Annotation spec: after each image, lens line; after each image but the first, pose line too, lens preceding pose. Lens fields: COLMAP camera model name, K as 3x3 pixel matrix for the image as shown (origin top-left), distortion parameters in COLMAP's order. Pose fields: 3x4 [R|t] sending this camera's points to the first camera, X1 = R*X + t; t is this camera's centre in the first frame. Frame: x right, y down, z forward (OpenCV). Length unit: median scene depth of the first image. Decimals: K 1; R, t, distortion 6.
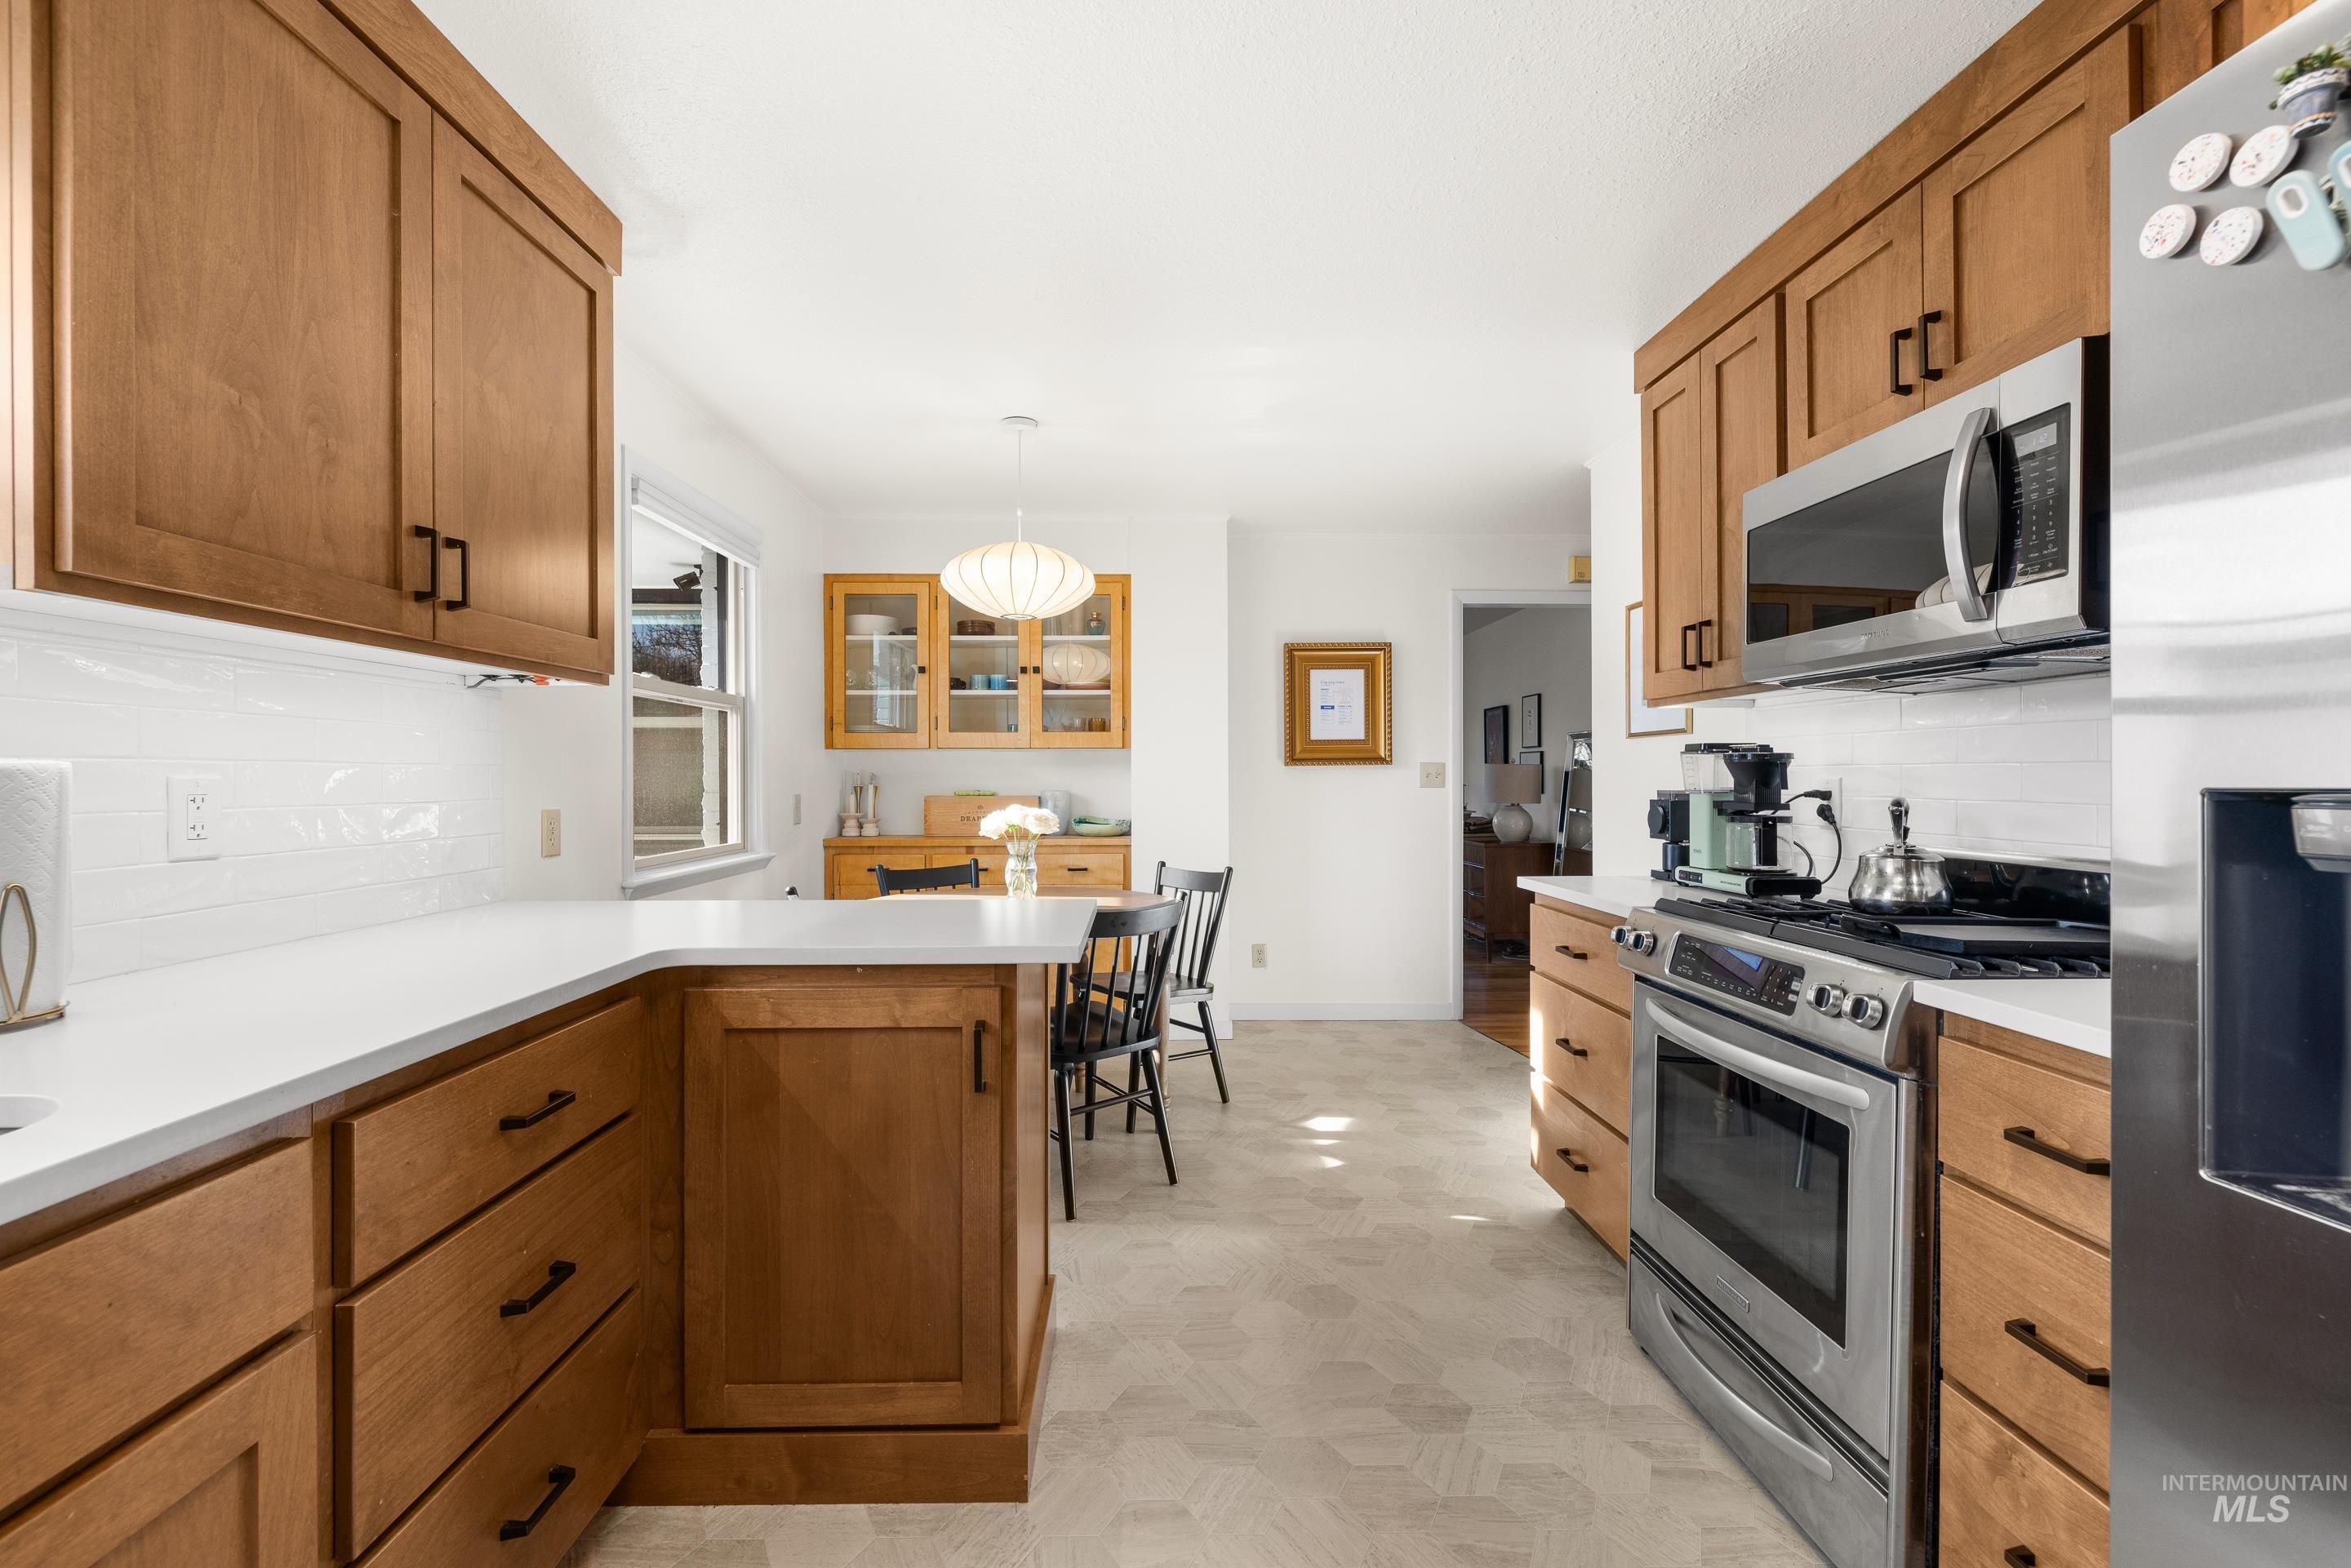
lens RADIAL K [[994.4, 0, 1172.9], [0, 994.4, 777.9], [0, 0, 1]] dist [-0.001680, -0.000199]
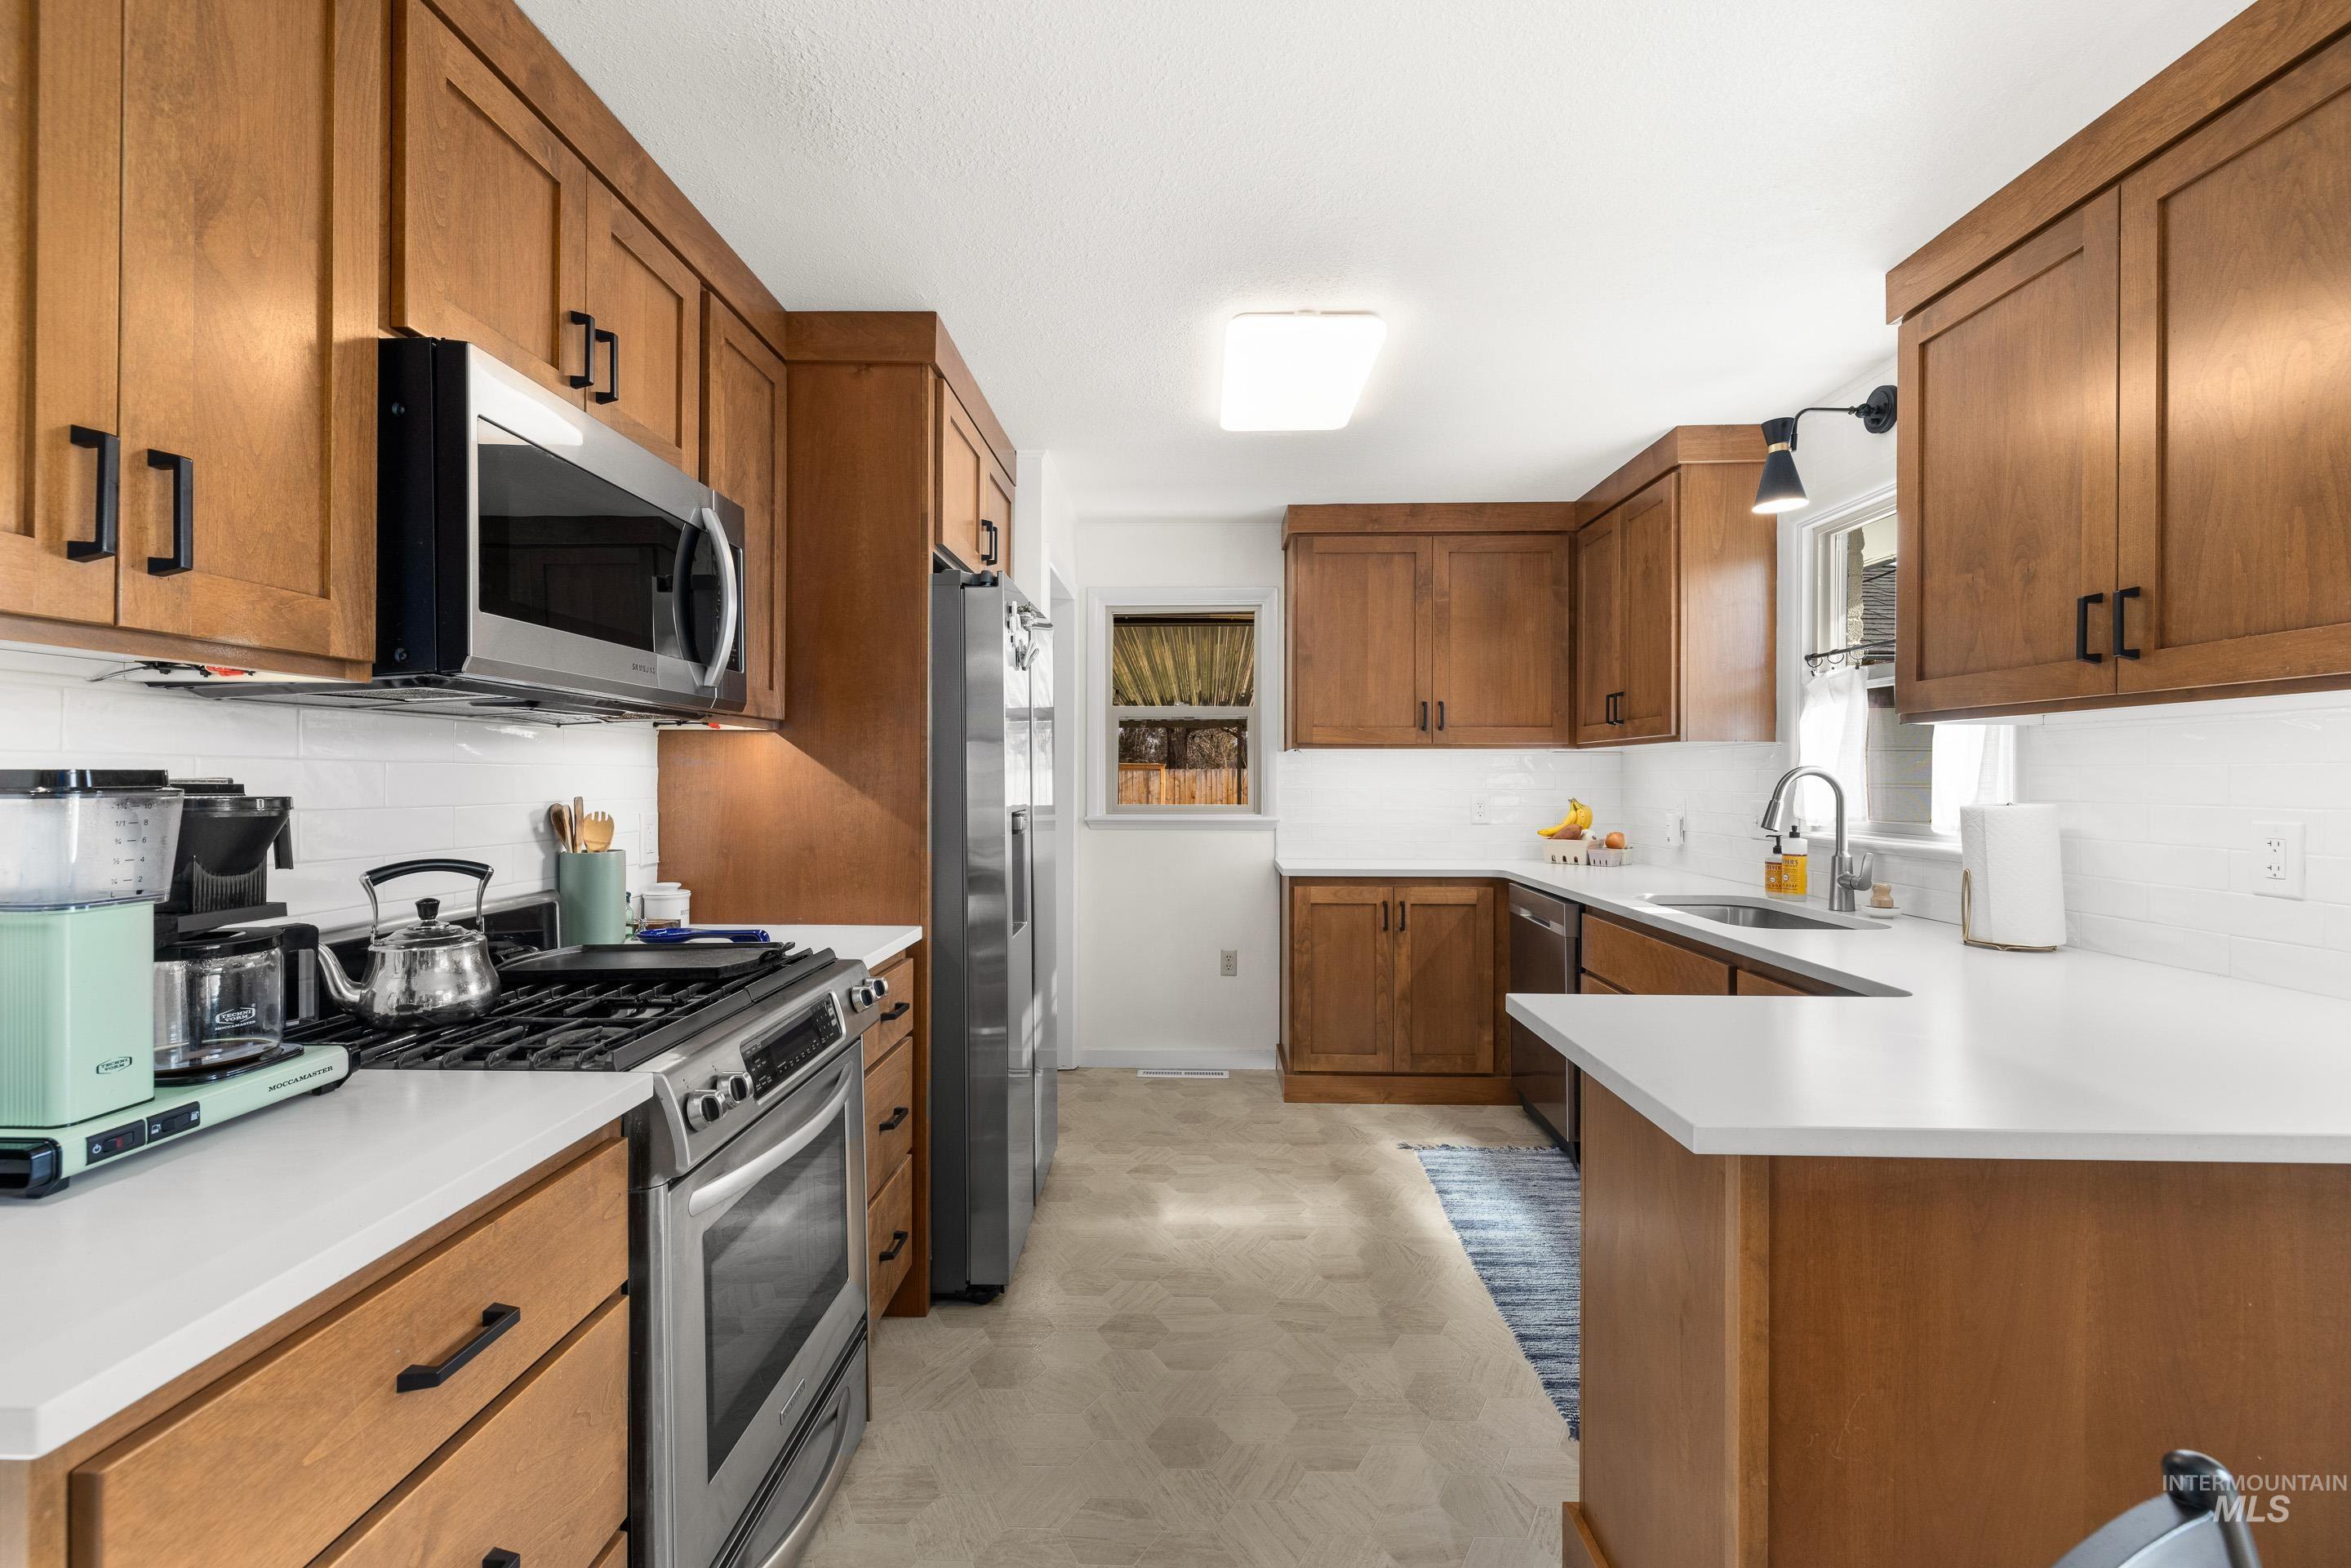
lens RADIAL K [[1008.1, 0, 1158.2], [0, 1008.1, 779.6], [0, 0, 1]] dist [0.000959, 0.000534]
pose [[-0.997837, -0.000296, 0.065730, 0.072244], [-0.000141, 0.999997, 0.002361, -0.018728], [-0.065730, 0.002347, -0.997835, 0.791249]]
